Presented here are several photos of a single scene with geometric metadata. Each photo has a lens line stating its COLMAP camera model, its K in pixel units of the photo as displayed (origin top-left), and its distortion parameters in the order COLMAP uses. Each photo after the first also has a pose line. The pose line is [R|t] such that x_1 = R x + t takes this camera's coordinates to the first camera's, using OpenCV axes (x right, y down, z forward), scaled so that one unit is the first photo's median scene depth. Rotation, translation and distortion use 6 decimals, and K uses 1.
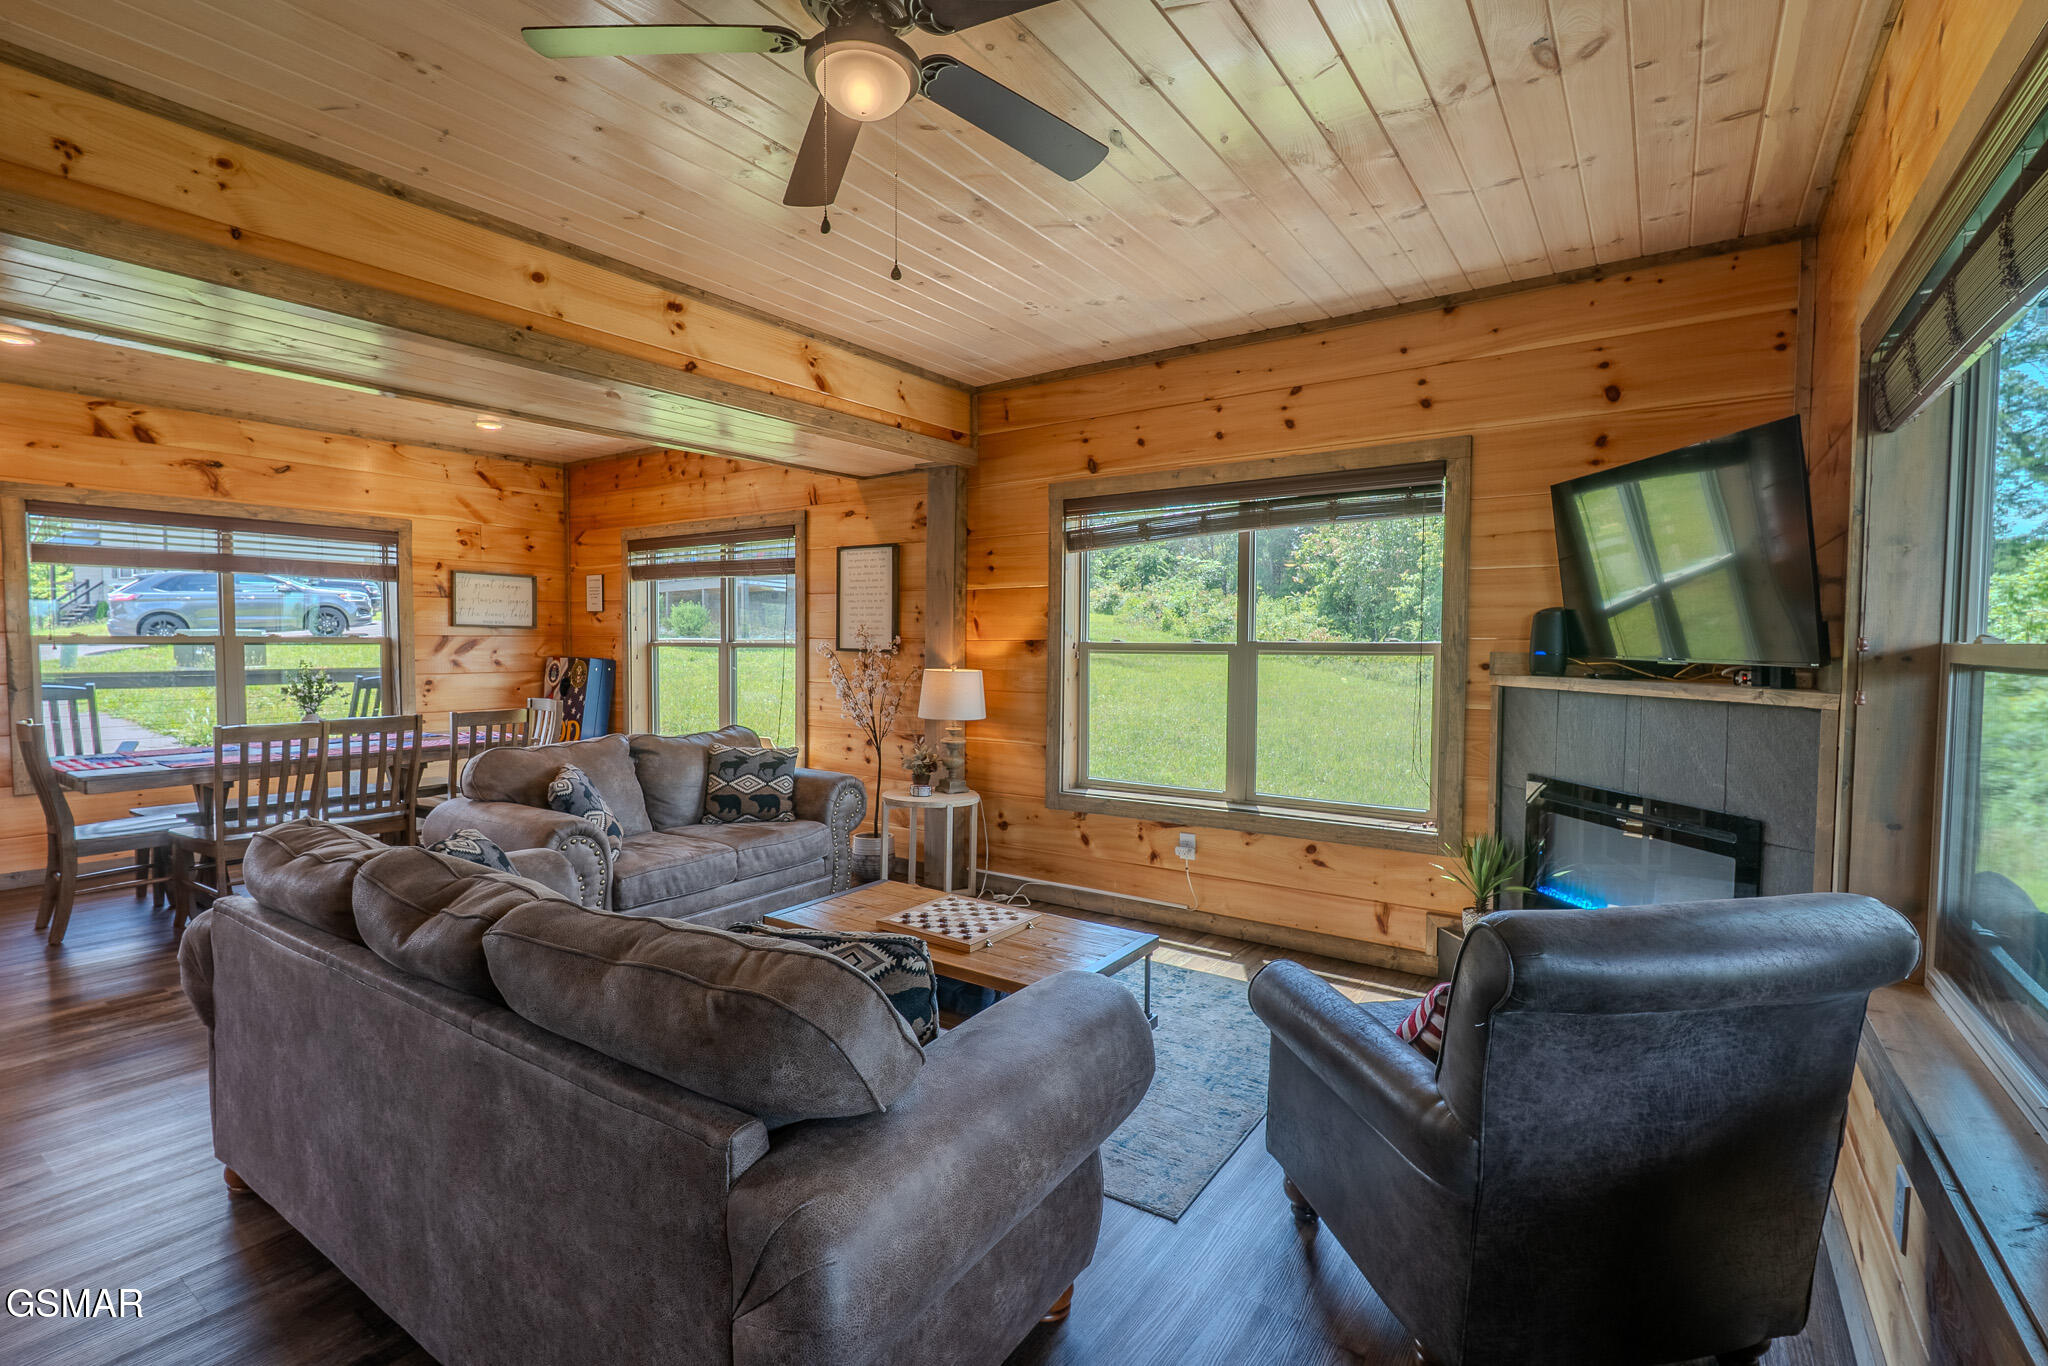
lens RADIAL K [[941.9, 0, 1014.8], [0, 941.9, 682.9], [0, 0, 1]] dist [-0.003208, -0.000256]
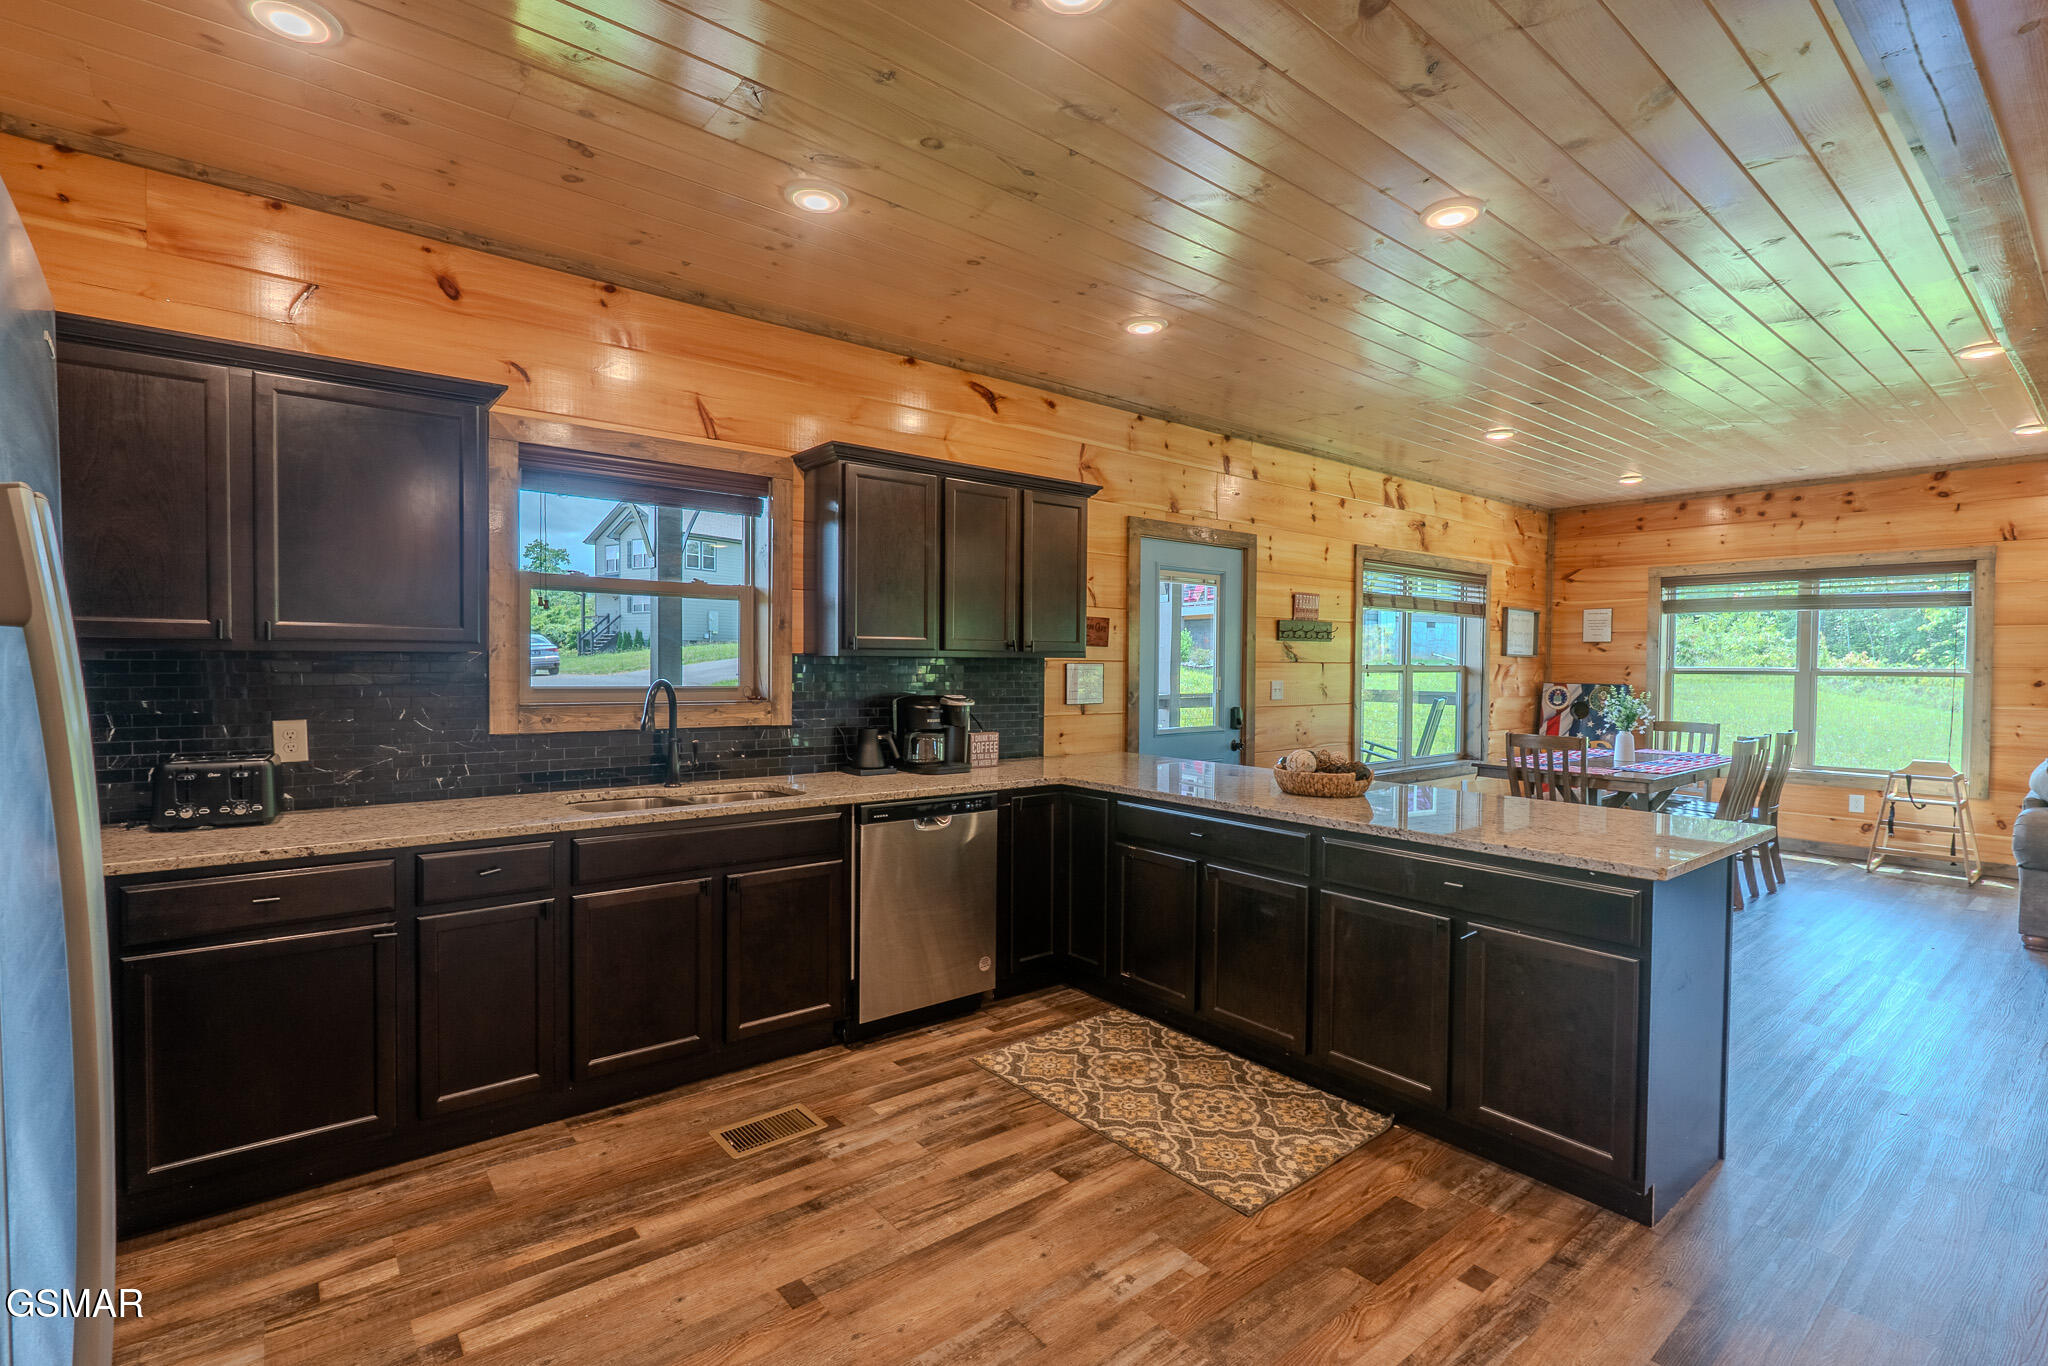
lens RADIAL K [[935.2, 0, 1016.0], [0, 935.2, 685.7], [0, 0, 1]] dist [-0.008448, 0.000226]
pose [[0.960228, 0.007939, -0.279105, -1.098817], [-0.013748, 0.999728, -0.018861, 0.007397], [0.278879, 0.021948, 0.960075, -0.327064]]
